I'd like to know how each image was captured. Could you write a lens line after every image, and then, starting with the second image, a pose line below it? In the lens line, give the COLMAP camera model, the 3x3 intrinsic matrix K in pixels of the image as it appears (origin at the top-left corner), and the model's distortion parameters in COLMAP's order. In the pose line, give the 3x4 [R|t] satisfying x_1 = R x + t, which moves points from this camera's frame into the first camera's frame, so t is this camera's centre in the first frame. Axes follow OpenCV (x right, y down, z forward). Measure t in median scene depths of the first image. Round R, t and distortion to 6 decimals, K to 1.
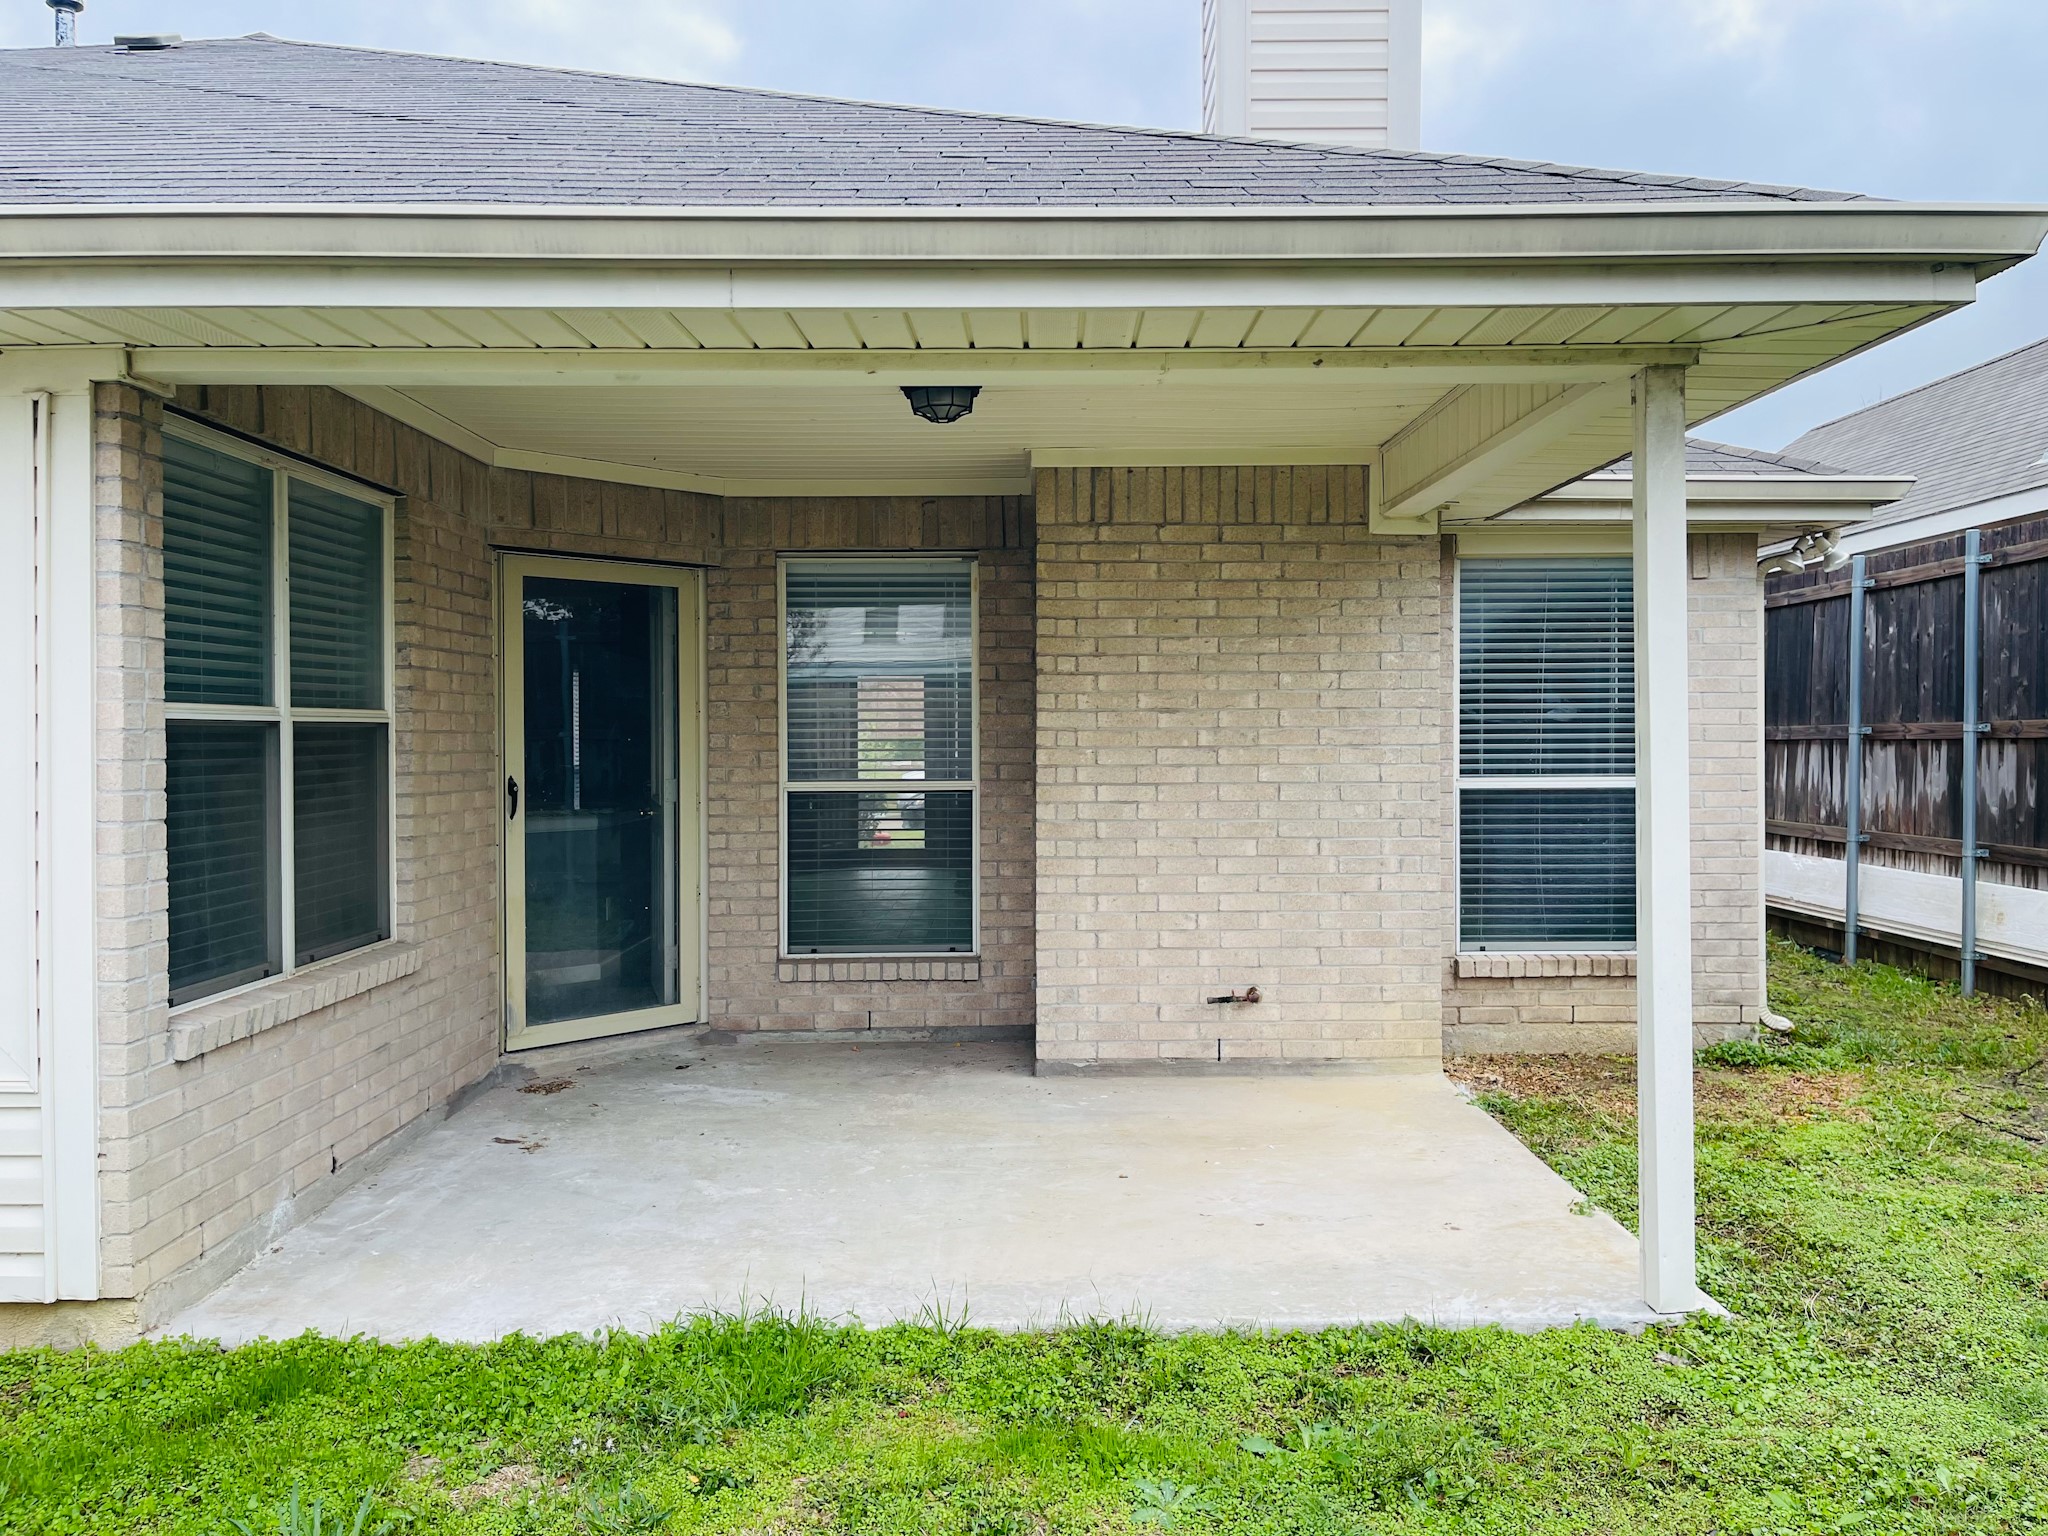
lens RADIAL K [[1543.1, 0, 1022.4], [0, 1543.1, 759.5], [0, 0, 1]] dist [0.071592, -0.090529]
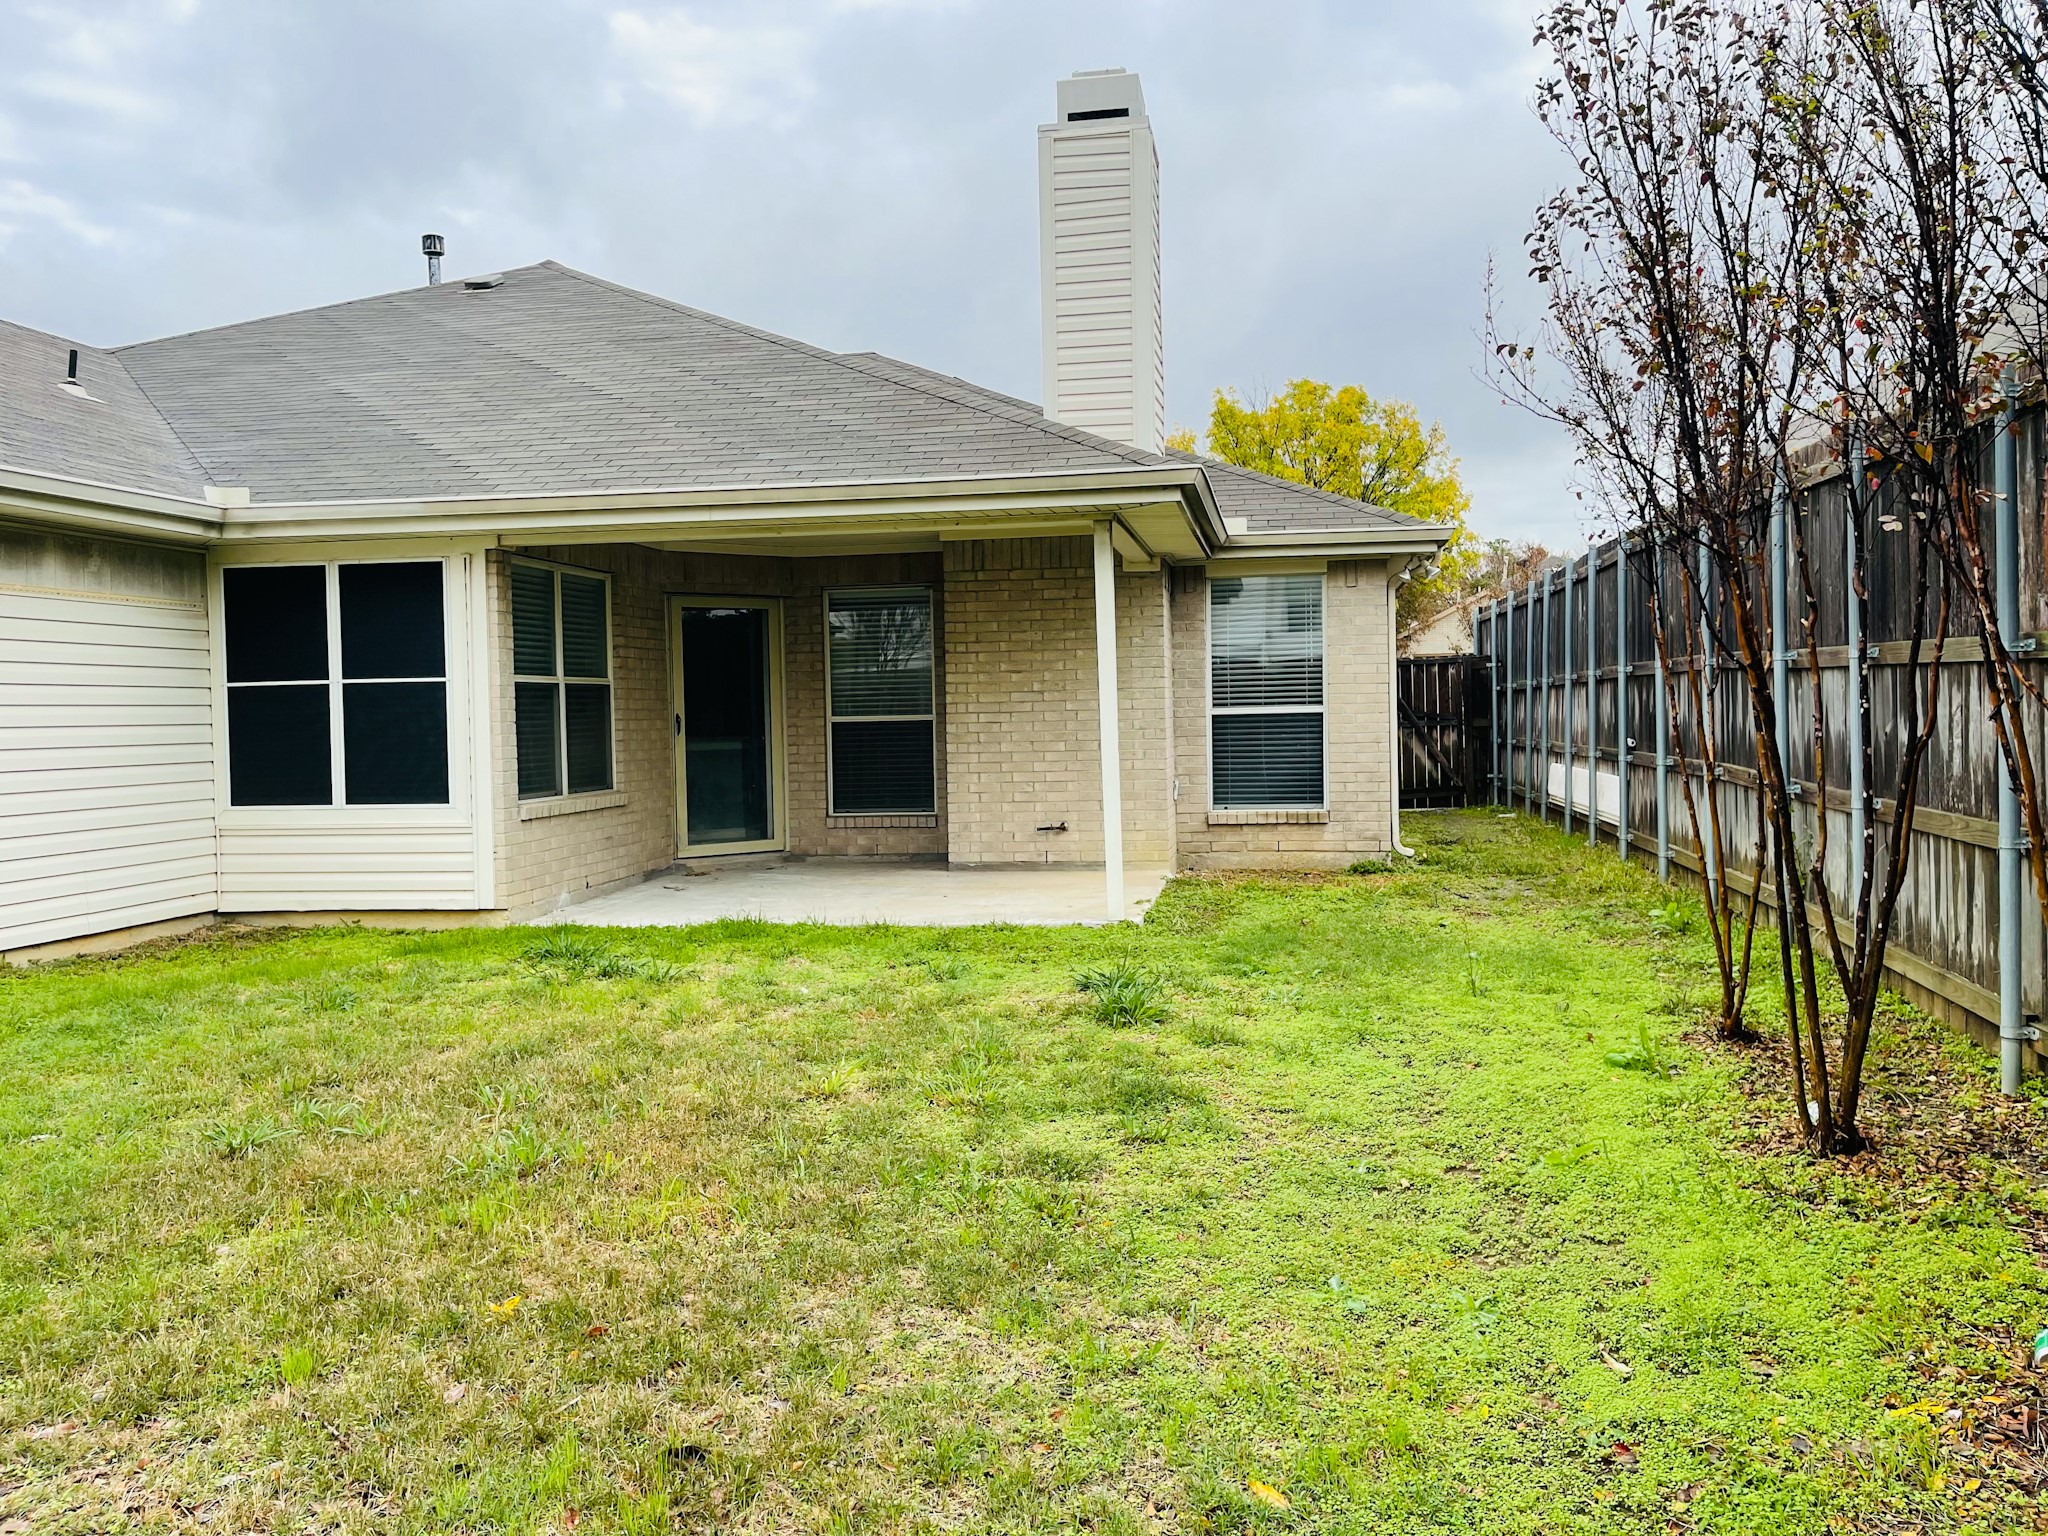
lens RADIAL K [[1543.1, 0, 1017.1], [0, 1543.1, 763.6], [0, 0, 1]] dist [0.071592, -0.090529]
pose [[0.985262, -0.009187, -0.170807, 0.405963], [0.012824, 0.999714, 0.020207, 0.040073], [0.170572, -0.022100, 0.985097, -0.799544]]
